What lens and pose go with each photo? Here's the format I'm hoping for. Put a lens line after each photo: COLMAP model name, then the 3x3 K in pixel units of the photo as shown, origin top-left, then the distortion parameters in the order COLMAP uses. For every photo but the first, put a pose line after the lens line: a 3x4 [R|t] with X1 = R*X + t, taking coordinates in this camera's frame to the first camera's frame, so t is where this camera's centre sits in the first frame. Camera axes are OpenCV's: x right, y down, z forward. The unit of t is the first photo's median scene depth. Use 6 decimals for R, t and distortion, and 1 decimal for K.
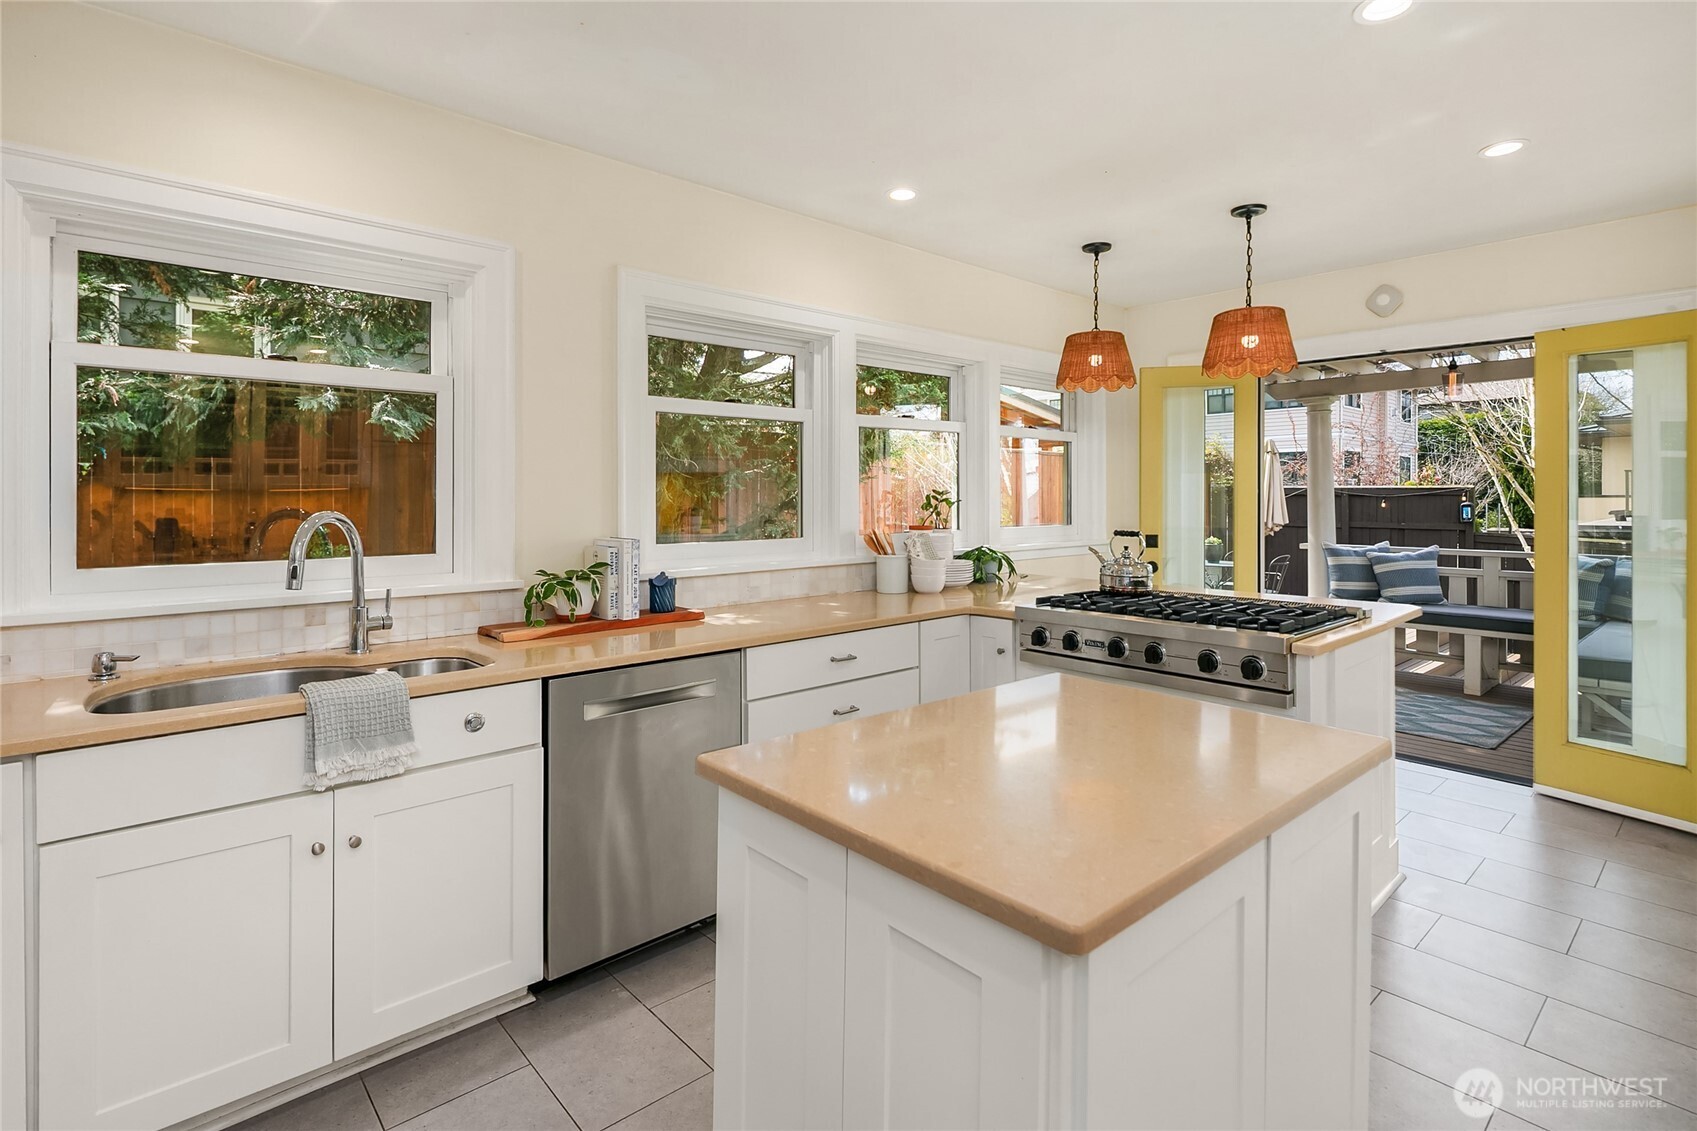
lens RADIAL K [[826.6, 0, 846.4], [0, 826.6, 498.5], [0, 0, 1]] dist [0.011320, -0.005607]
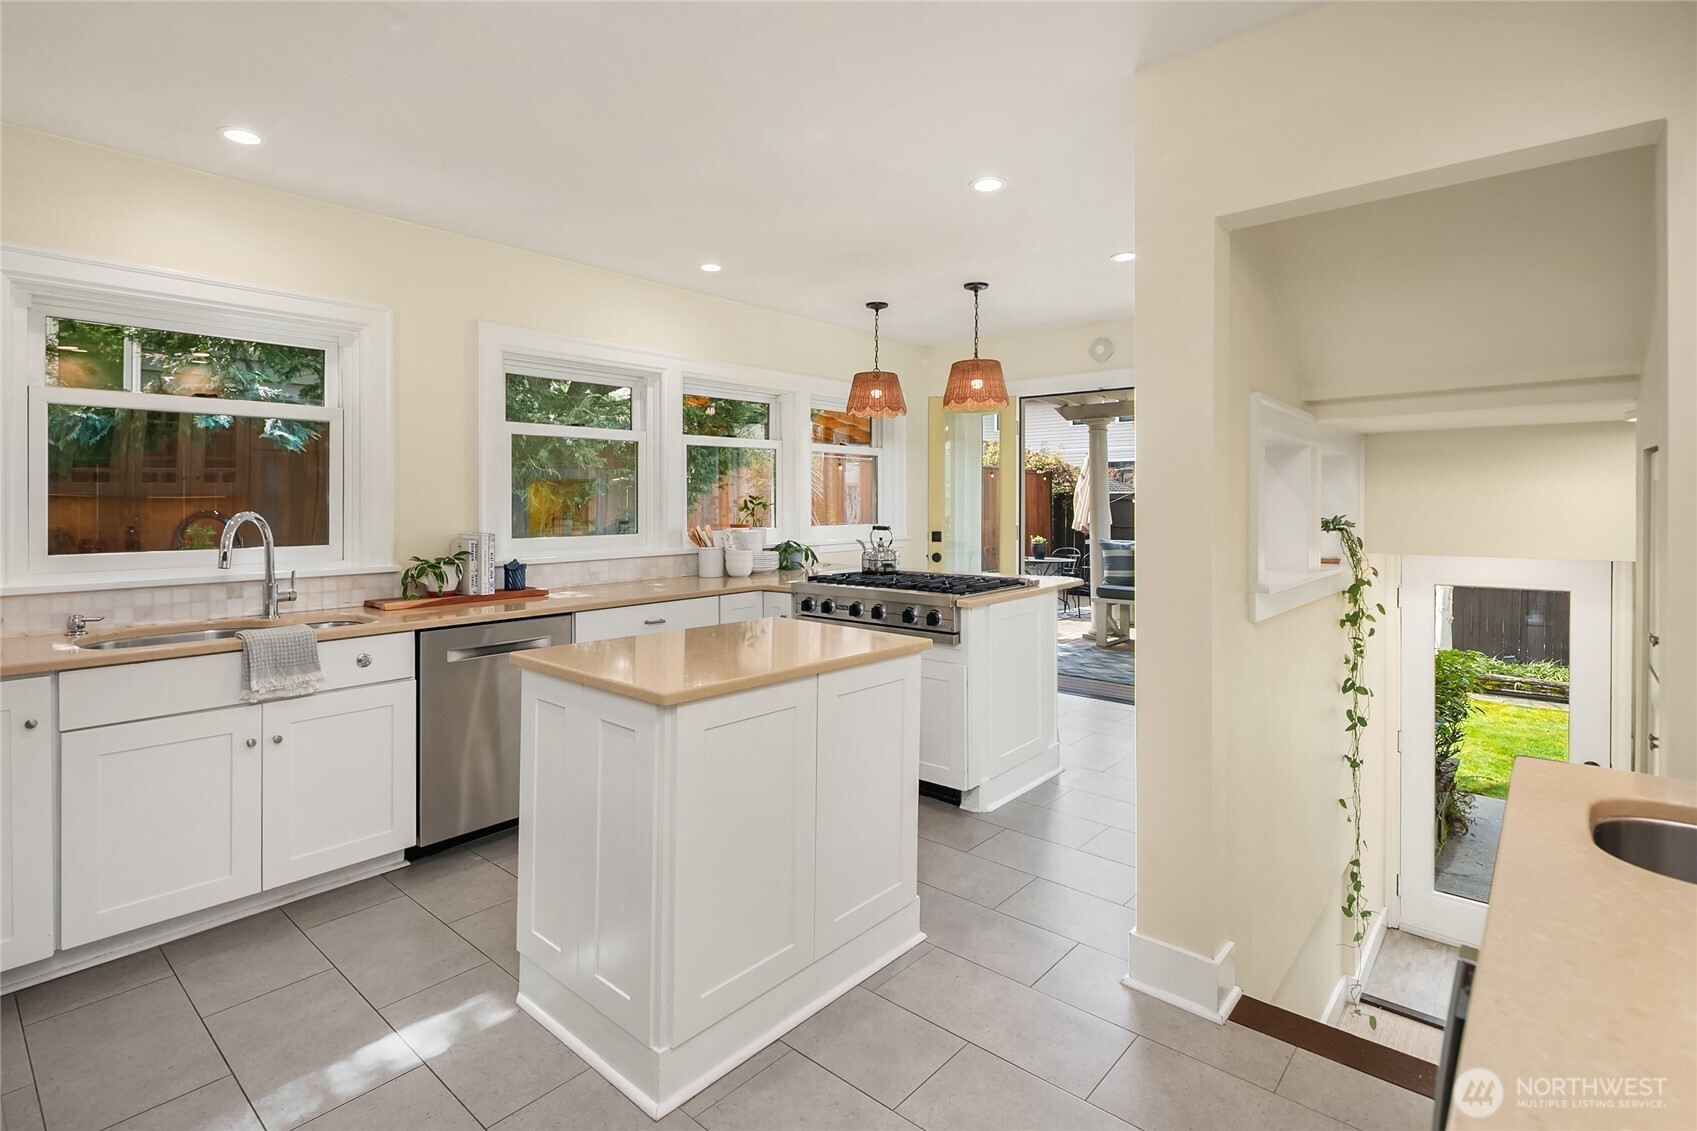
lens RADIAL K [[826.6, 0, 845.1], [0, 826.6, 501.0], [0, 0, 1]] dist [0.011320, -0.005607]
pose [[0.992855, -0.002305, 0.119301, 0.140824], [0.002782, 0.999989, -0.003831, 0.004424], [-0.119291, 0.004135, 0.992851, -0.359314]]
